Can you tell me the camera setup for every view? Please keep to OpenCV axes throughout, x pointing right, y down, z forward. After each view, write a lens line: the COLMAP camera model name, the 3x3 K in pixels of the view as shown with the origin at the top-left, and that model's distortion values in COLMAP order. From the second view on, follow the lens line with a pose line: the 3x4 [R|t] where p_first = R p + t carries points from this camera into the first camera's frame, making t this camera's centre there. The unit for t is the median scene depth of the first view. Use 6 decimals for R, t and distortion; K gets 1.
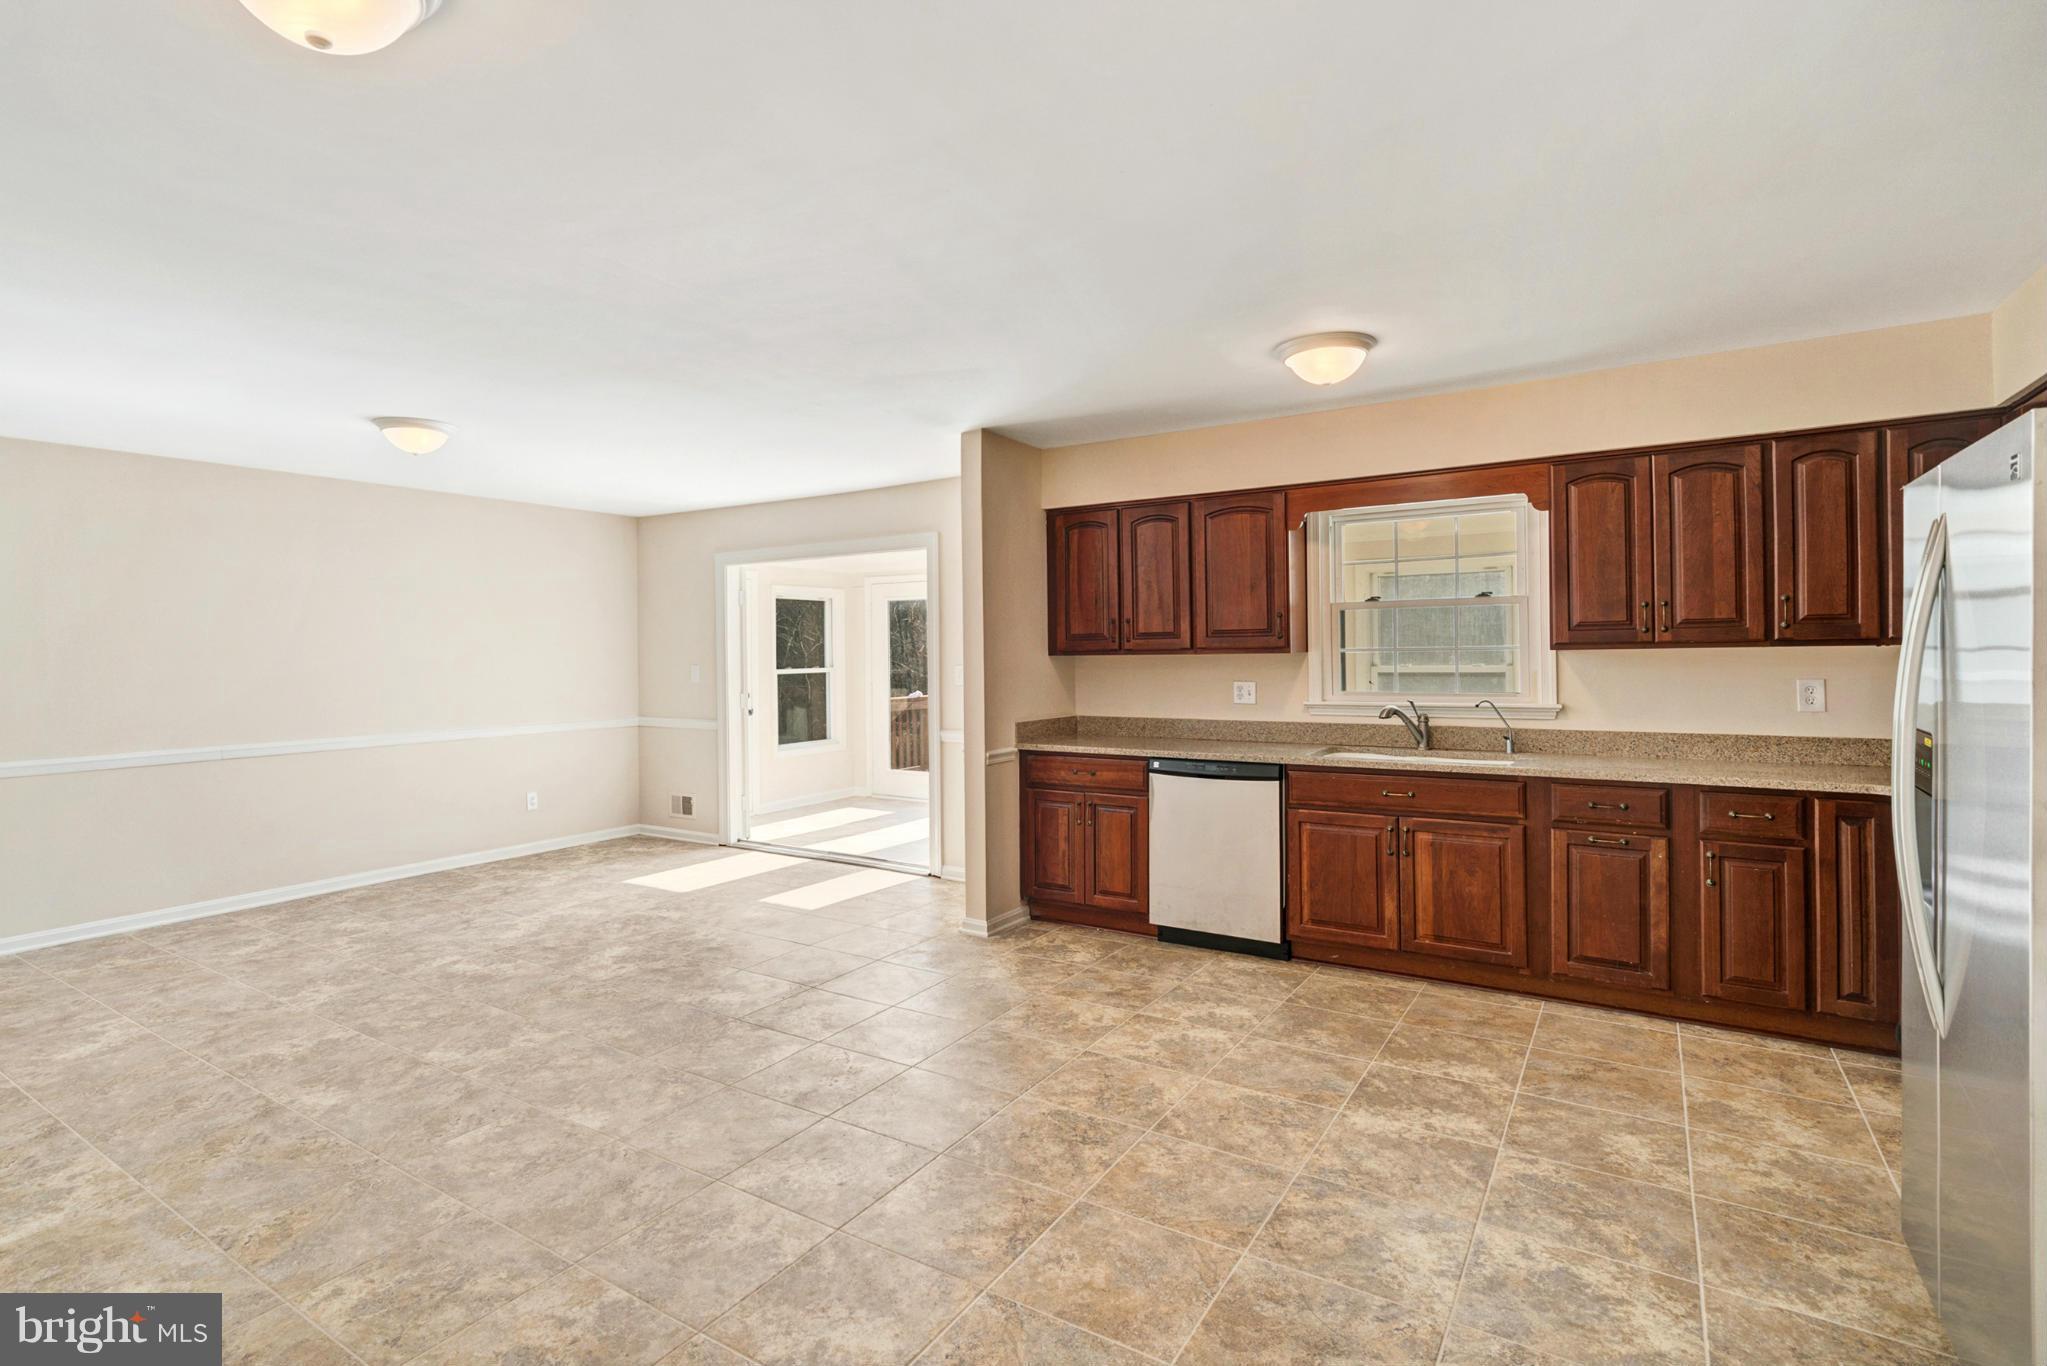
lens RADIAL K [[922.4, 0, 1022.9], [0, 922.4, 657.6], [0, 0, 1]] dist [0.000113, 0.000293]
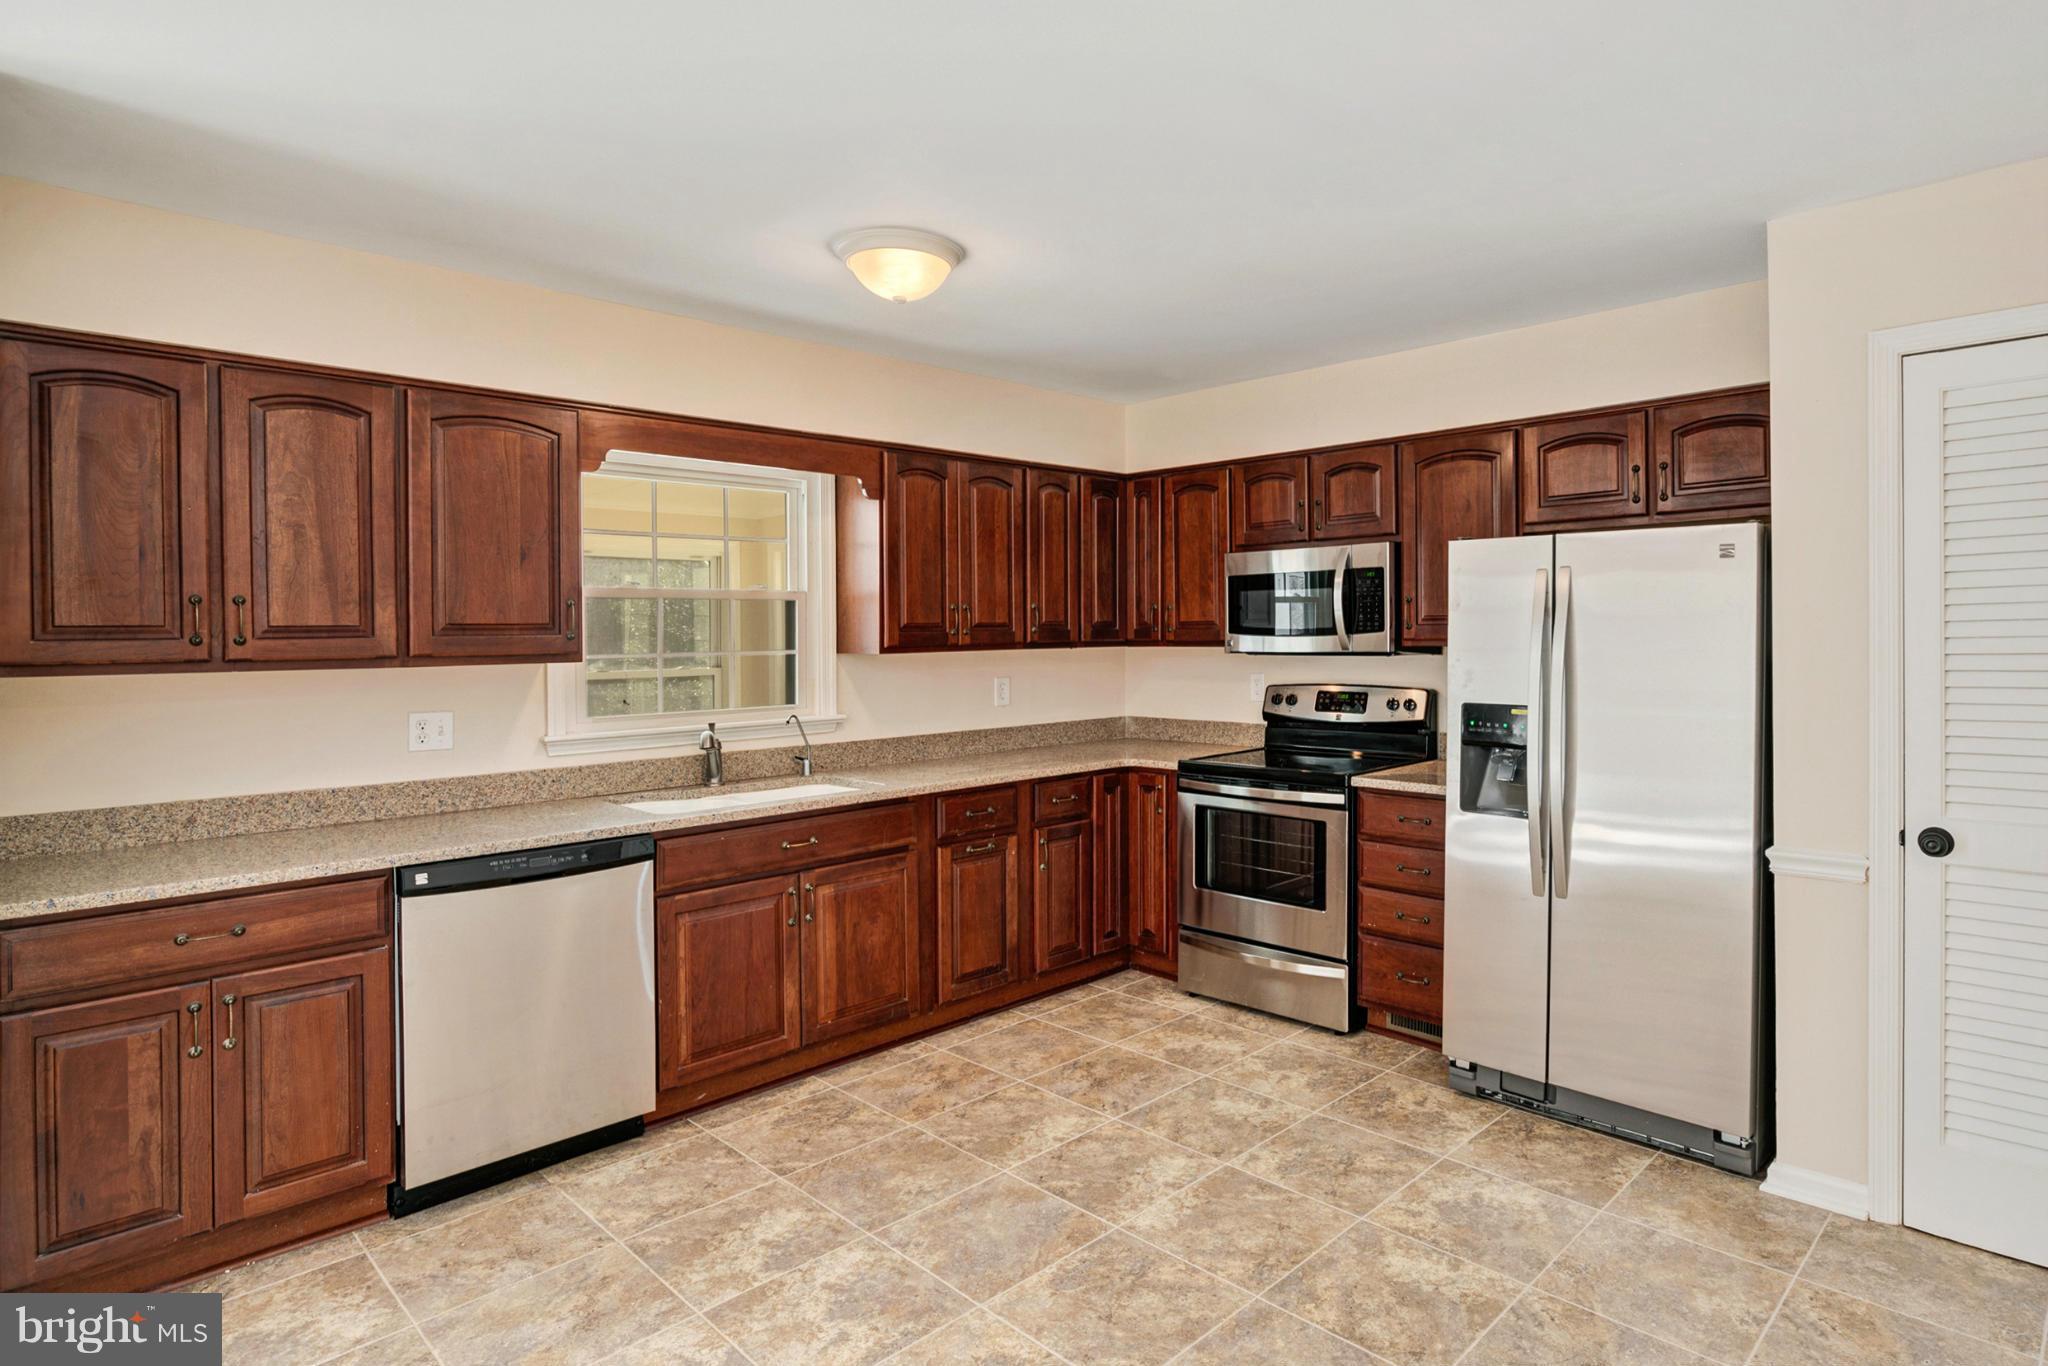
lens RADIAL K [[1102.9, 0, 1020.1], [0, 1102.9, 631.8], [0, 0, 1]] dist [-0.007122, -0.001034]
pose [[0.246006, 0.009235, 0.969224, -0.485128], [0.013450, 0.999826, -0.012940, -0.015036], [-0.969175, 0.016220, 0.245839, 0.657741]]
